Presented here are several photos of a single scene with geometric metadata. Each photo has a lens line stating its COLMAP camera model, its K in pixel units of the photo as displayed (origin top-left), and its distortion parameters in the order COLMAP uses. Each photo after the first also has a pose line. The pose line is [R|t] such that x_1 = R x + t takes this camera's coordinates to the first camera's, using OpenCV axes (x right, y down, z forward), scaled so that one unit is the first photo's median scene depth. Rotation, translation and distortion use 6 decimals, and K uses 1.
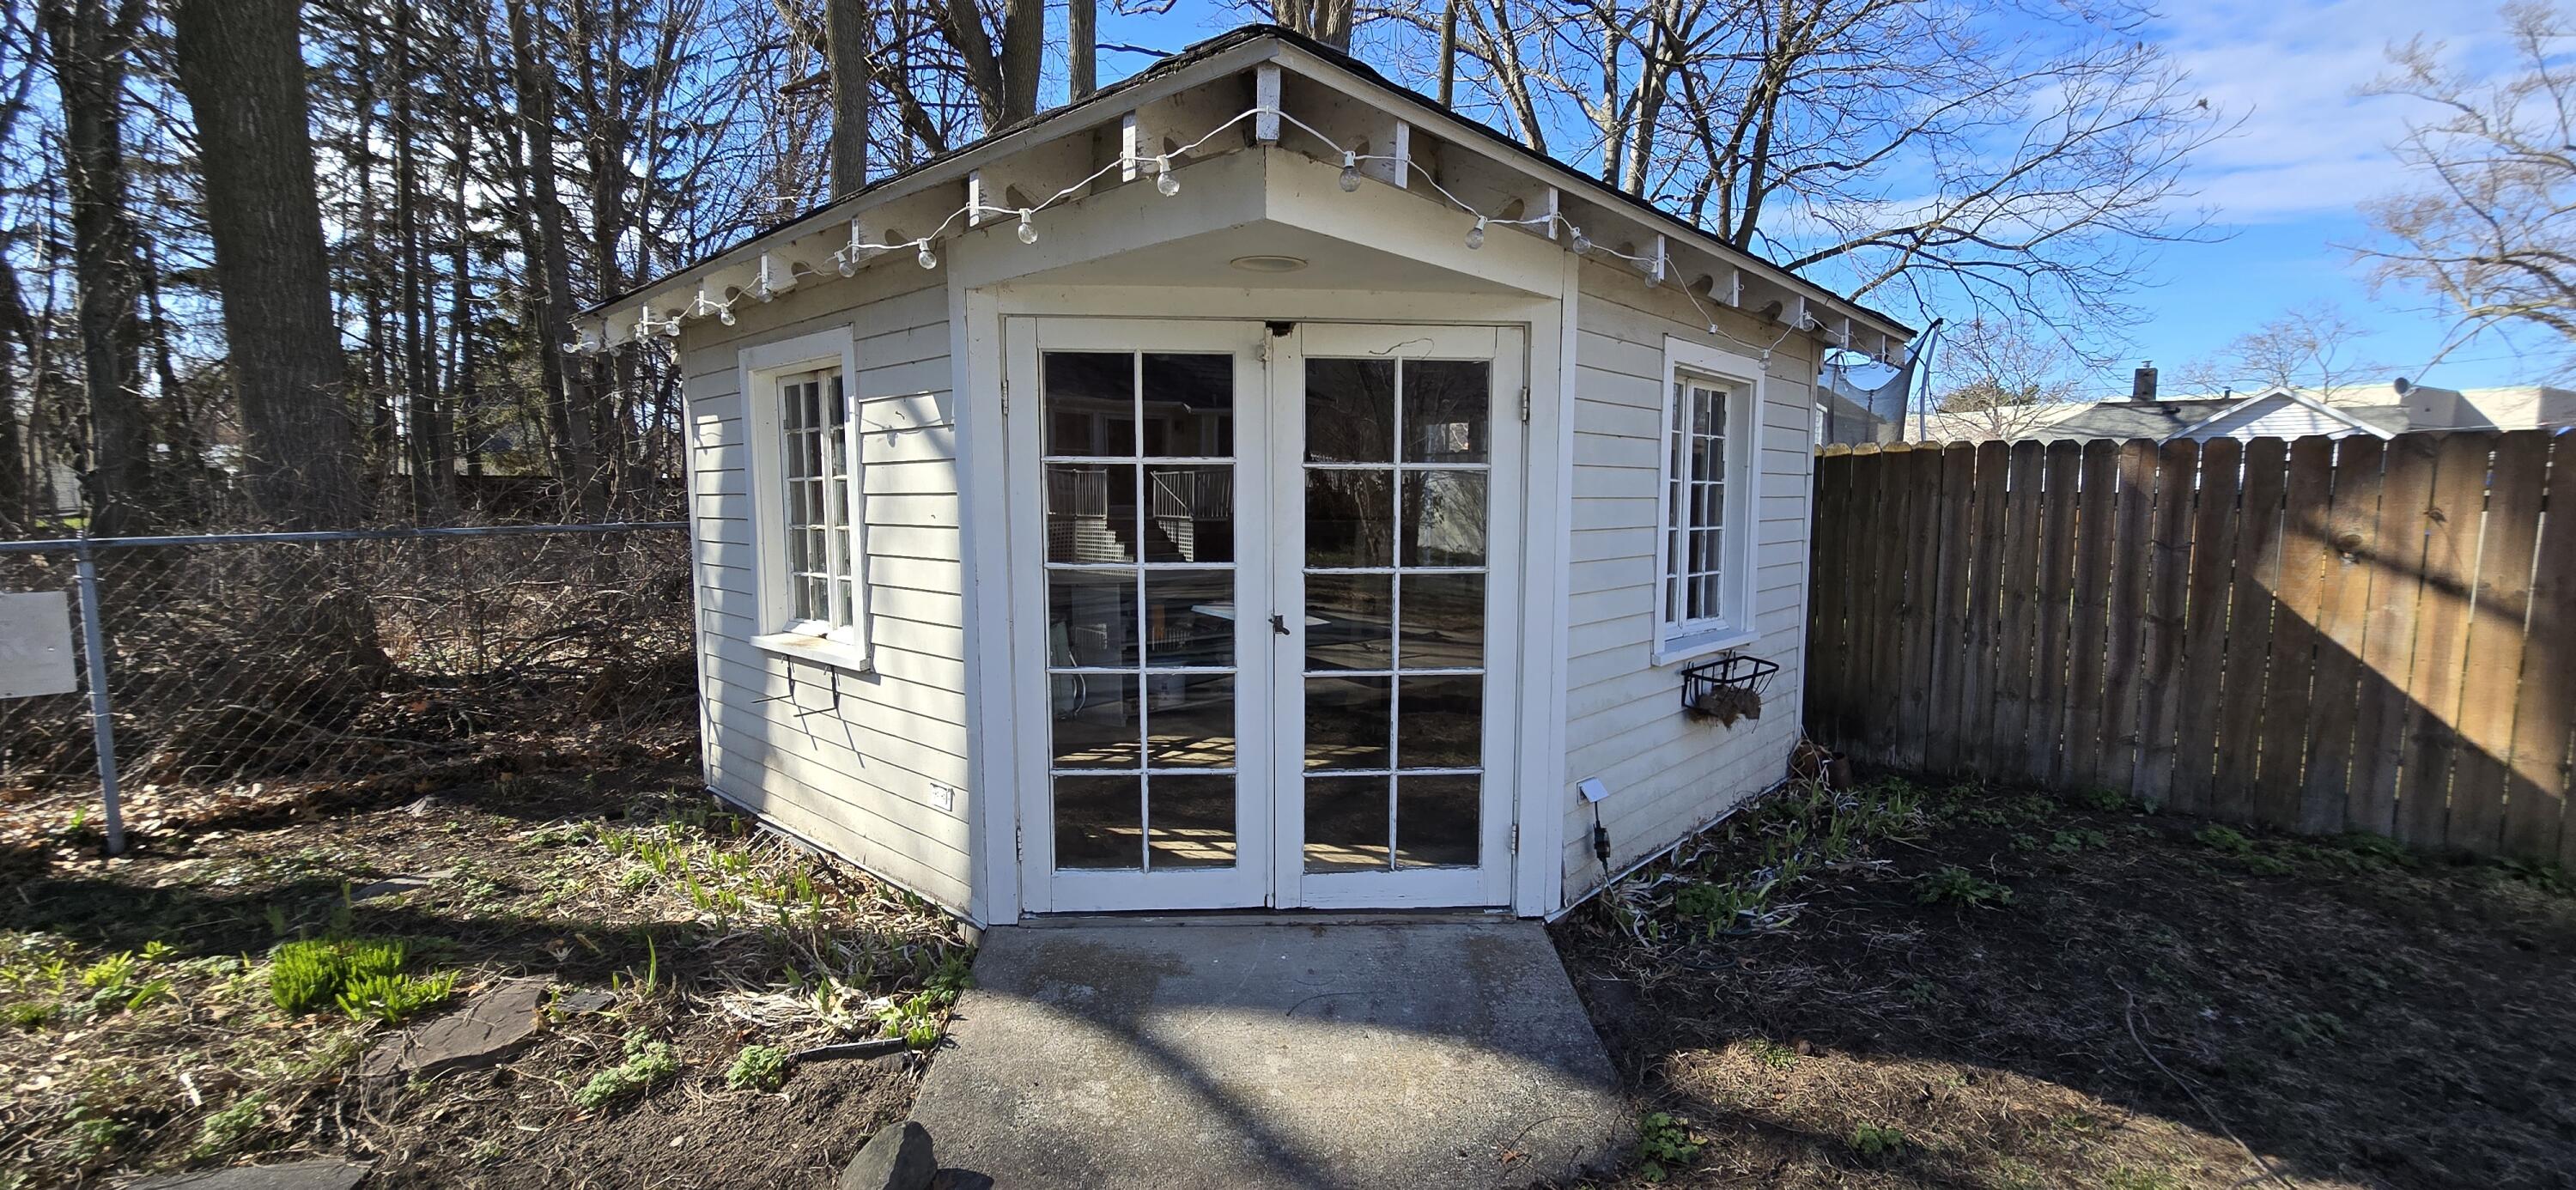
lens RADIAL K [[1039.5, 0, 1288.0], [0, 1039.5, 595.0], [0, 0, 1]] dist [-0.000029, -0.000005]
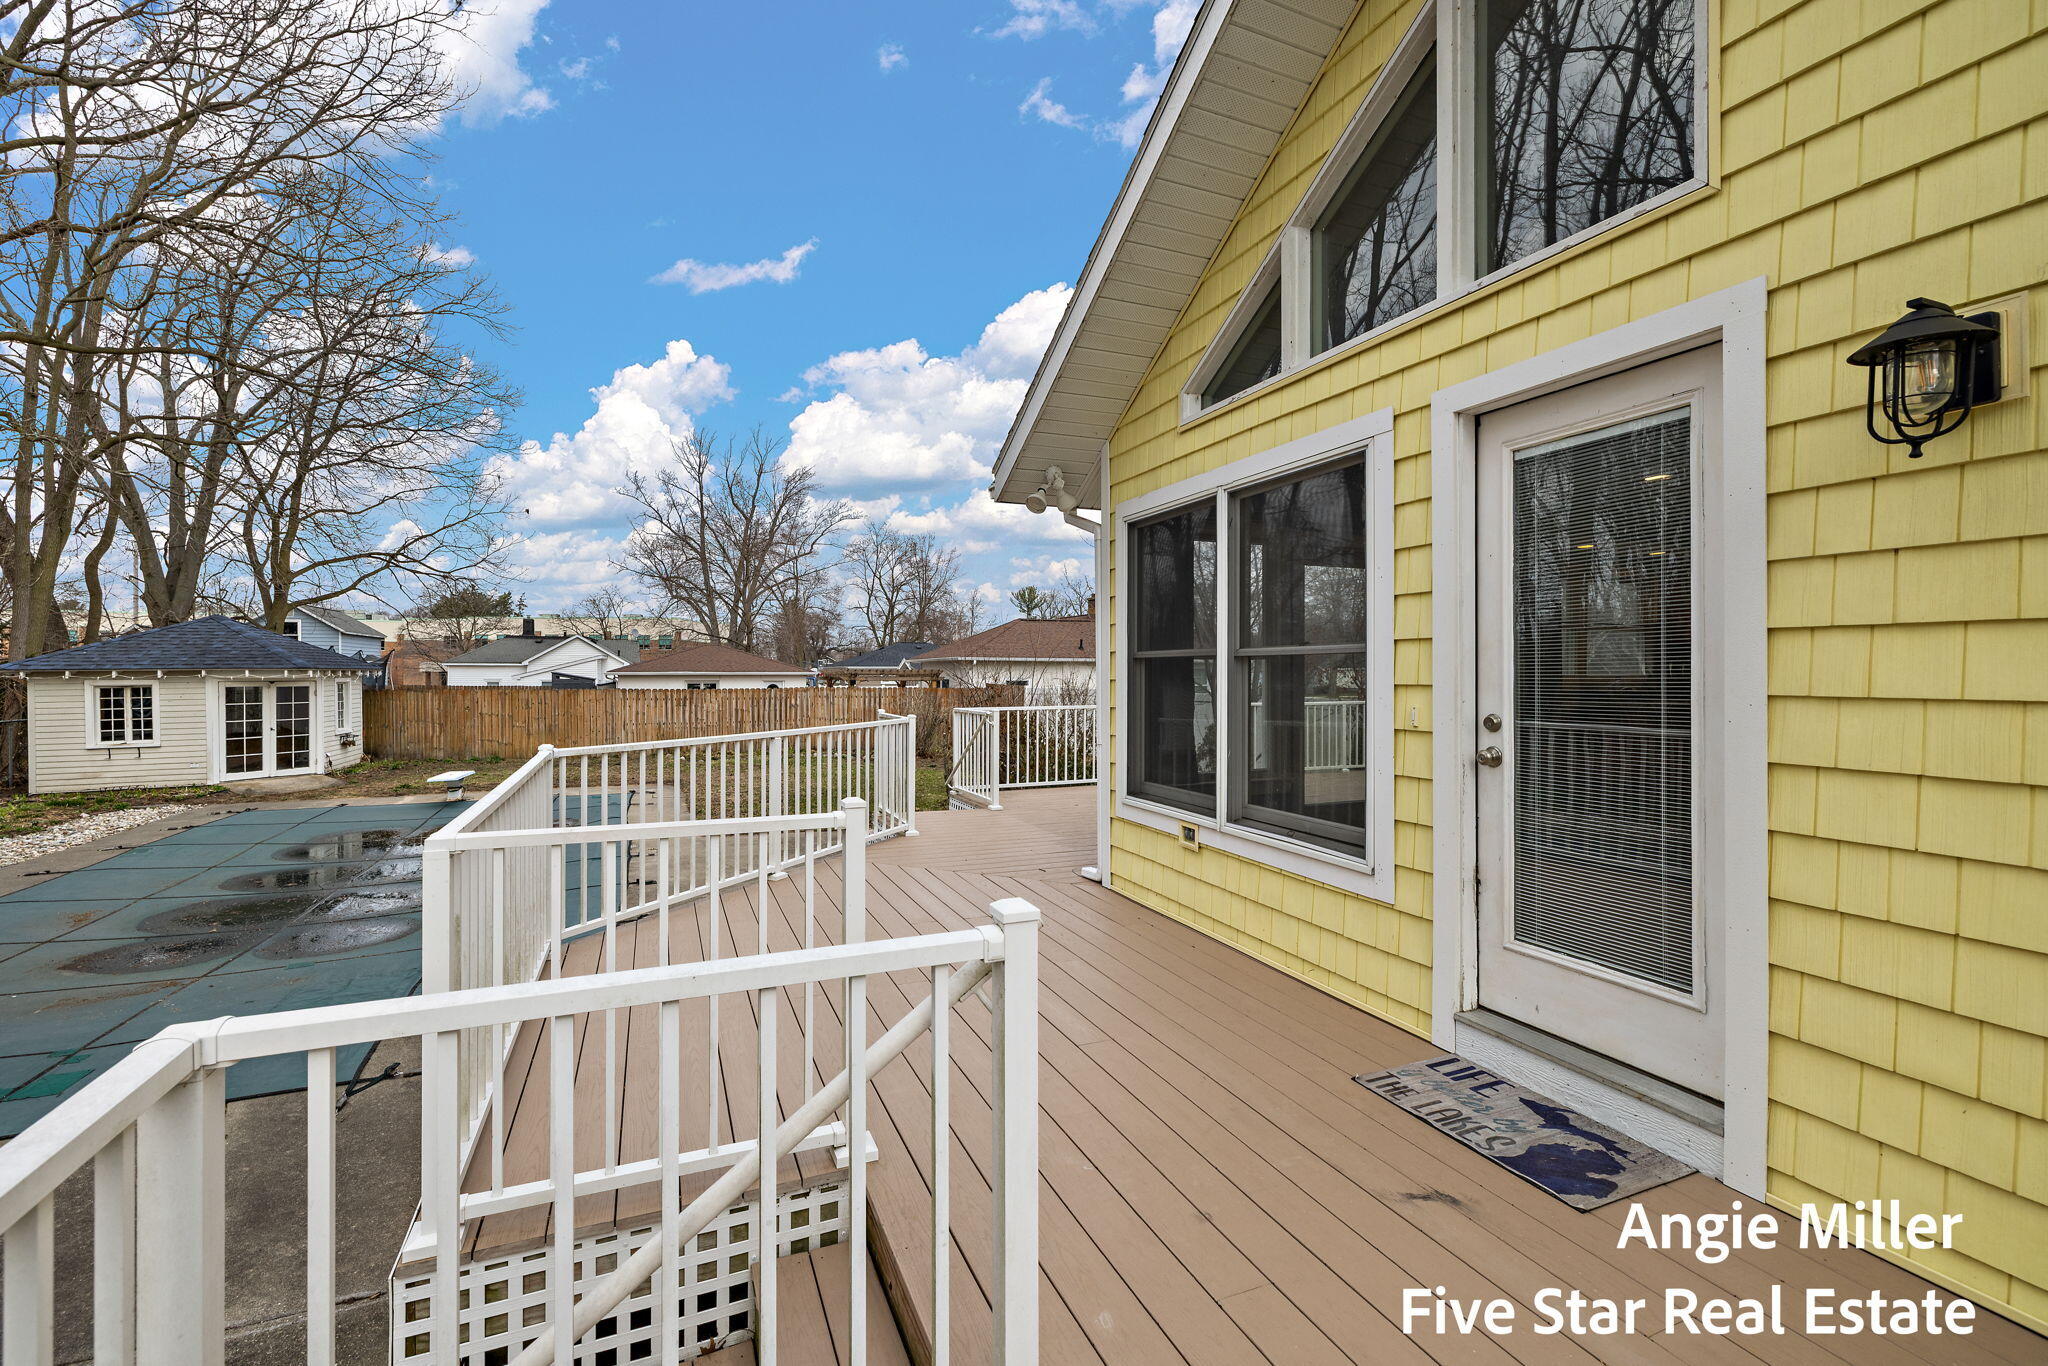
lens RADIAL K [[868.8, 0, 1021.0], [0, 868.8, 674.3], [0, 0, 1]] dist [-0.002099, -0.000125]
pose [[0.426442, -0.006383, 0.904493, -2.702871], [0.083714, 0.995962, -0.032440, 0.238144], [-0.900633, 0.089552, 0.425254, -5.109251]]
